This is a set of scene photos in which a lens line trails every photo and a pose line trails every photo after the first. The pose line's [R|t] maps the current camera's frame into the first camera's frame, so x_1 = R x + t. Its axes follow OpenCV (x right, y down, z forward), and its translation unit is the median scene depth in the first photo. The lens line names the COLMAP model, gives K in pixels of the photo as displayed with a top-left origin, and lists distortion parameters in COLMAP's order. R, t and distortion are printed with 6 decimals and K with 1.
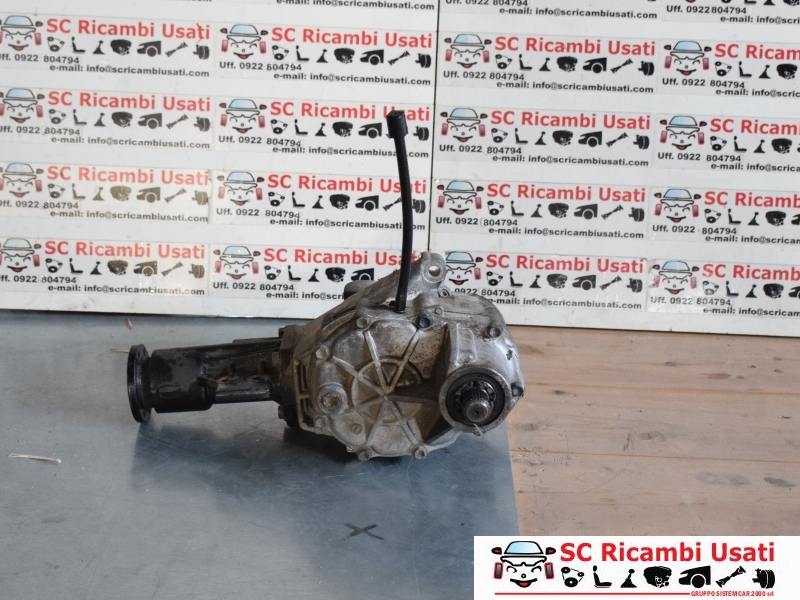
lens RADIAL K [[1133.1, 0, 397.7], [0, 1133.1, 306.1], [0, 0, 1]] dist [-0.020102, 0.000000]
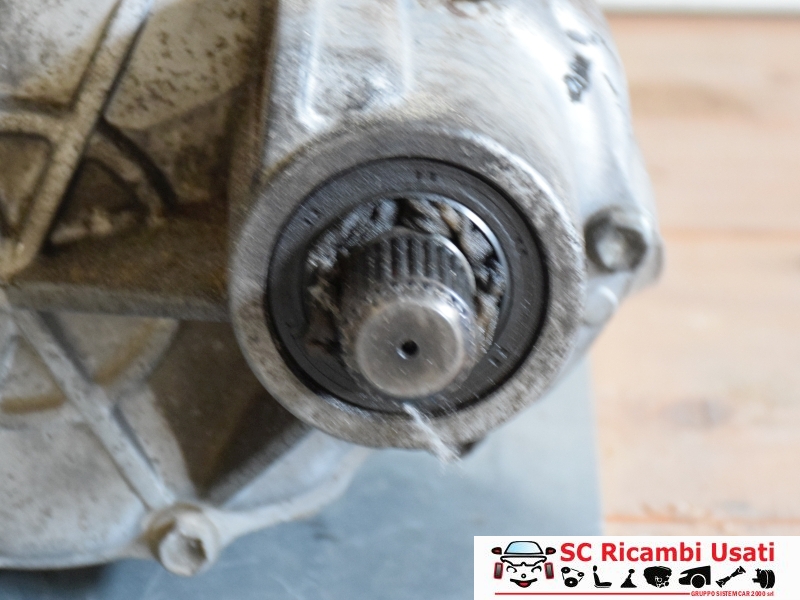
lens RADIAL K [[2763.6, 0, 401.2], [0, 2763.6, 299.2], [0, 0, 1]] dist [0.192029, 0.000000]
pose [[0.999374, -0.029282, -0.019862, 0.074459], [0.030445, 0.997671, 0.061030, 0.051616], [0.018029, -0.061597, 0.997938, 0.476790]]
